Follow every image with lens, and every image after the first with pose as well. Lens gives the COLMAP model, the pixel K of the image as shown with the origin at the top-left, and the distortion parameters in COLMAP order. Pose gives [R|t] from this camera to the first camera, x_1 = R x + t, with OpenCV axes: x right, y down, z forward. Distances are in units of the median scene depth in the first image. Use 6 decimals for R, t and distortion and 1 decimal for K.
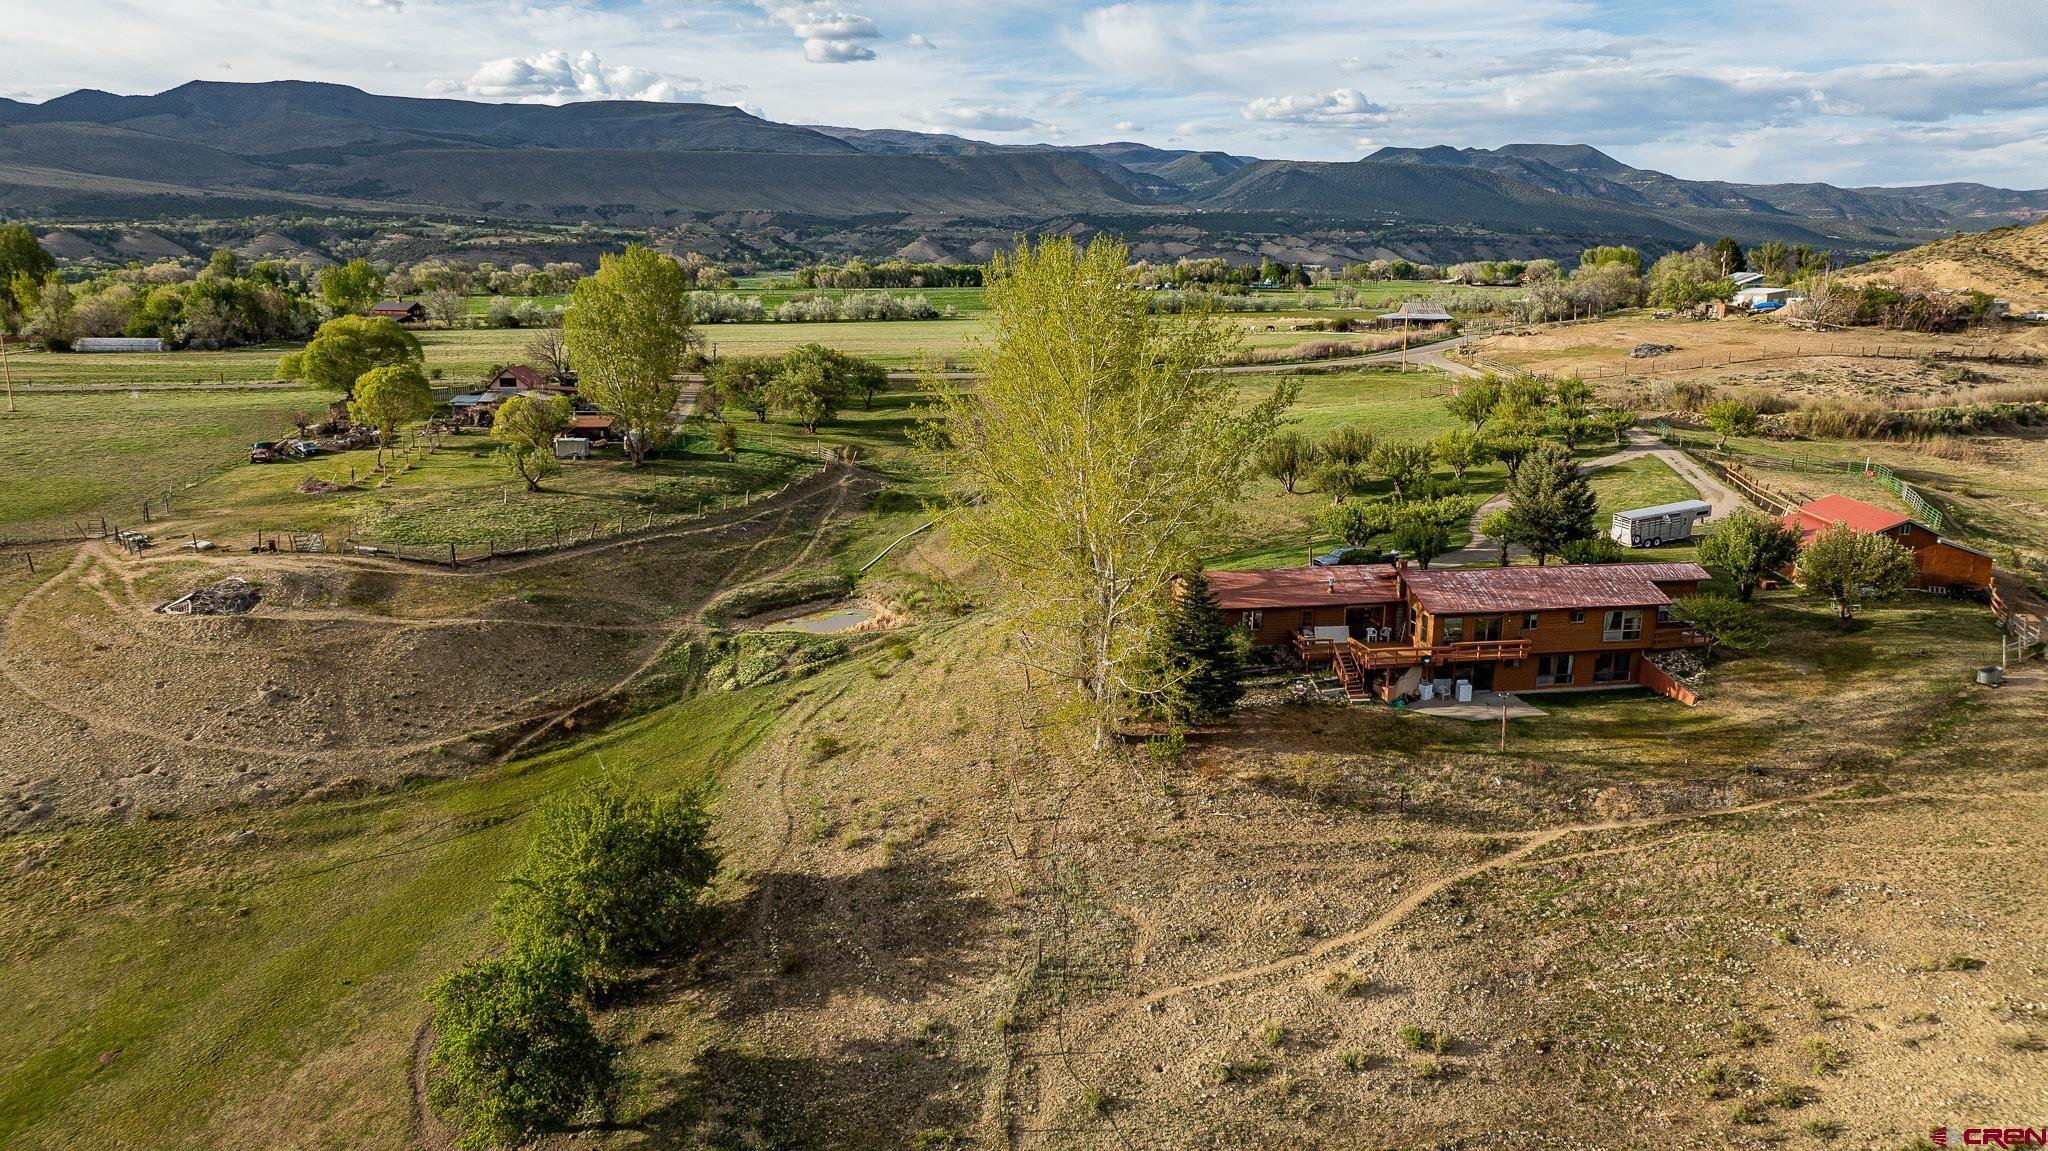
lens RADIAL K [[1479.7, 0, 1022.1], [0, 1479.7, 578.8], [0, 0, 1]] dist [-0.033369, 0.037337]
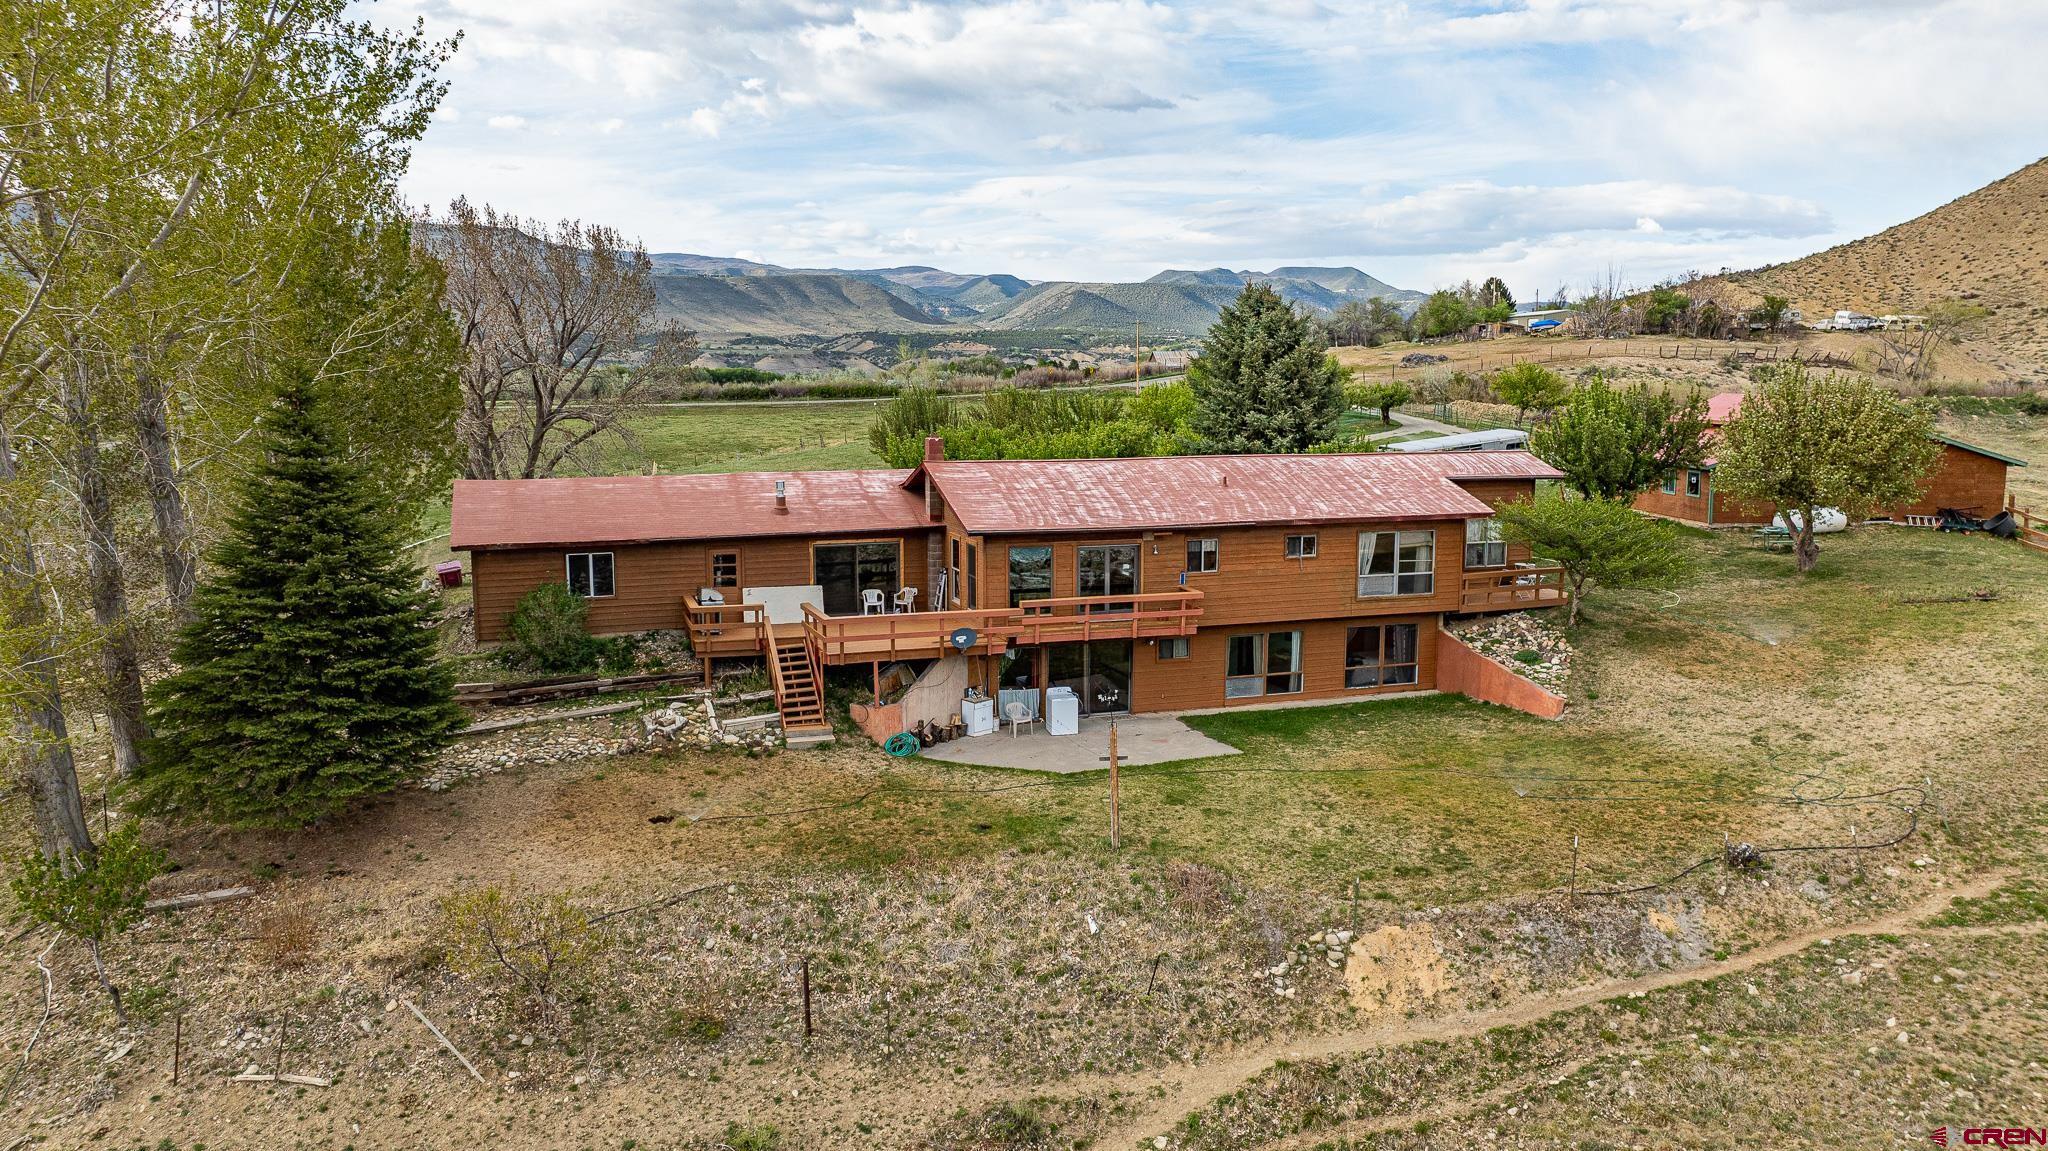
lens RADIAL K [[1479.7, 0, 1024.6], [0, 1479.7, 574.1], [0, 0, 1]] dist [-0.033369, 0.037337]
pose [[0.990455, -0.027779, 0.135010, 0.222665], [0.038894, 0.996004, -0.080401, 0.068049], [-0.132238, 0.084884, 0.987577, 0.541475]]
